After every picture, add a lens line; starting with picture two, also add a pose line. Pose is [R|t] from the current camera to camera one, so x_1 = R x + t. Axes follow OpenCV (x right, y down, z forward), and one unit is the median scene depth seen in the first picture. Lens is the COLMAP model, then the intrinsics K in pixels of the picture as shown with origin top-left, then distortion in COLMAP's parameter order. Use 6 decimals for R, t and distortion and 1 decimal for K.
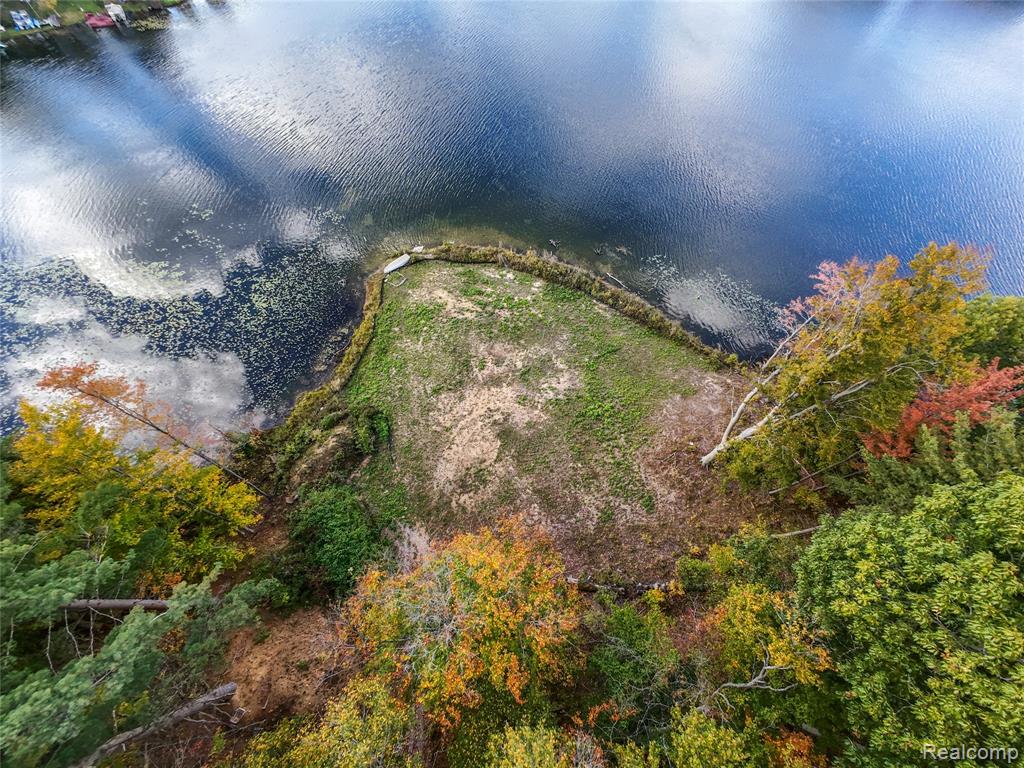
lens RADIAL K [[396.6, 0, 507.2], [0, 396.6, 385.3], [0, 0, 1]] dist [-0.003254, 0.001334]
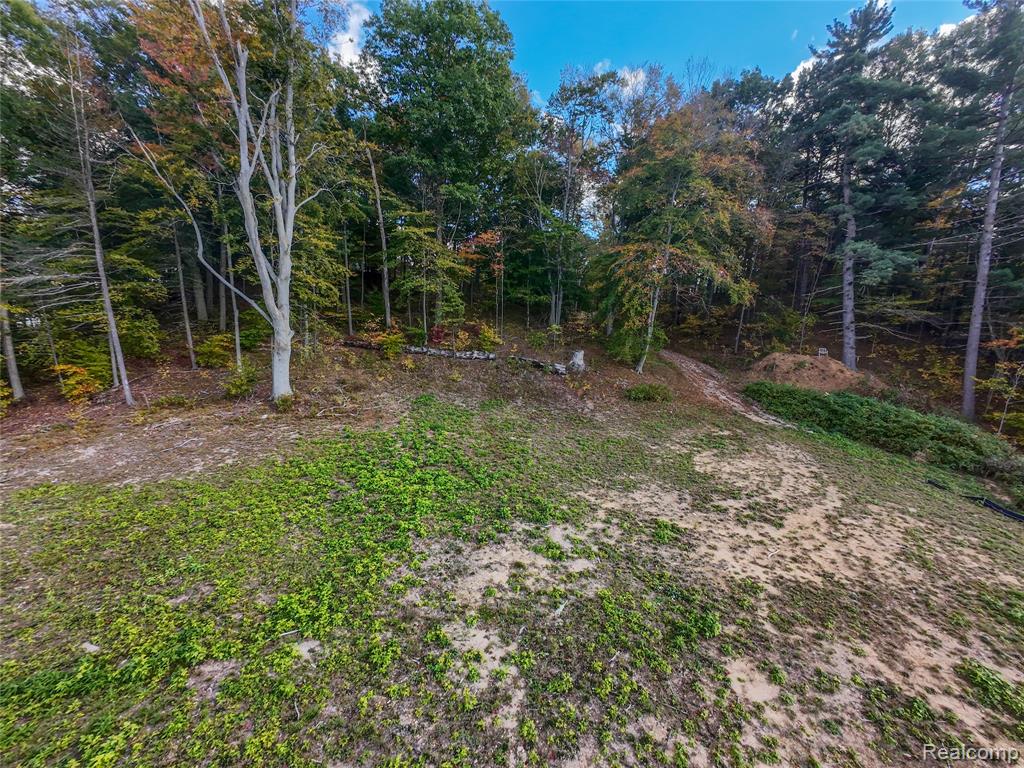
lens RADIAL K [[396.6, 0, 511.0], [0, 396.6, 384.0], [0, 0, 1]] dist [-0.003254, 0.001334]
pose [[-0.986472, -0.117895, 0.113901, 0.110909], [0.061031, 0.380738, 0.922667, -0.230176], [-0.152145, 0.917136, -0.368392, 0.909911]]
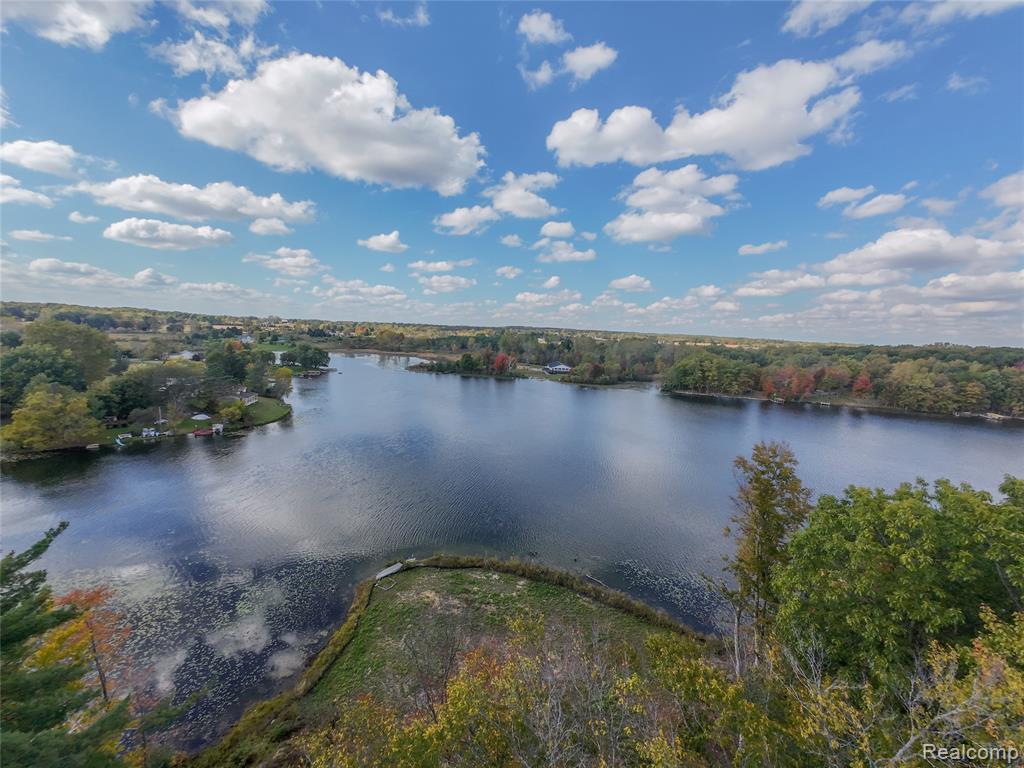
lens RADIAL K [[396.6, 0, 509.4], [0, 396.6, 383.0], [0, 0, 1]] dist [-0.003254, 0.001334]
pose [[0.998352, -0.014474, 0.055540, -0.007406], [0.052676, 0.615326, -0.786510, 0.267545], [-0.022791, 0.788140, 0.615074, -0.072846]]
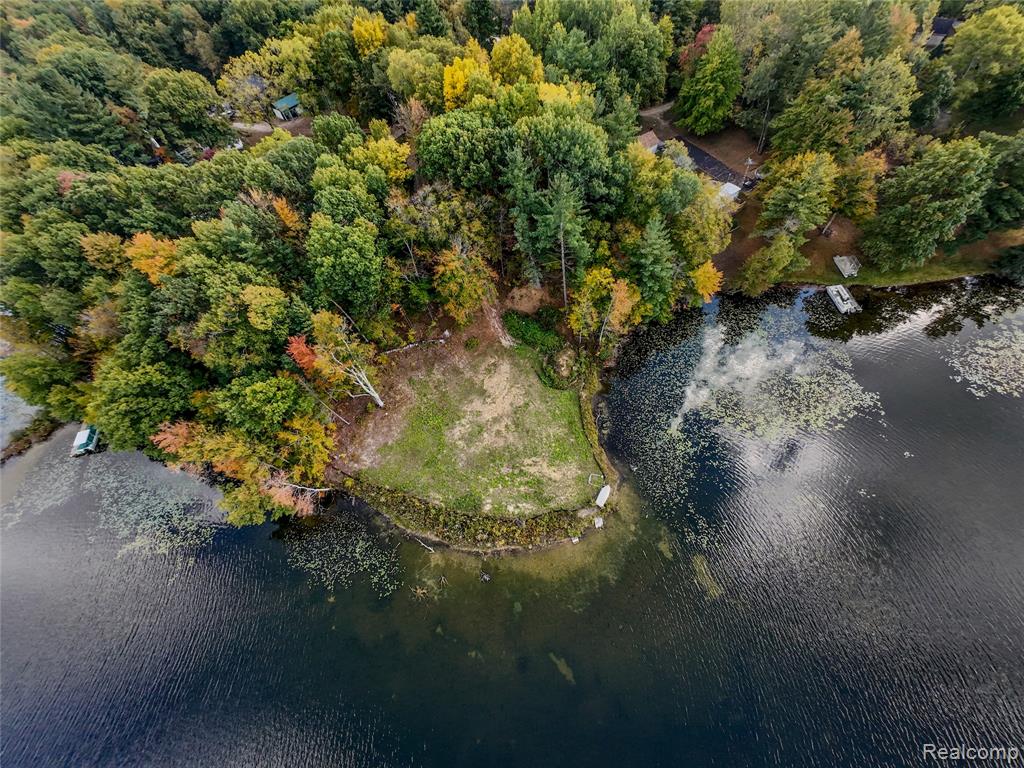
lens RADIAL K [[396.6, 0, 510.2], [0, 396.6, 381.1], [0, 0, 1]] dist [-0.003254, 0.001334]
pose [[-0.963401, 0.246031, -0.106433, 0.047821], [-0.198516, -0.387988, 0.900031, -1.353275], [0.180141, 0.888219, 0.422629, 0.135406]]
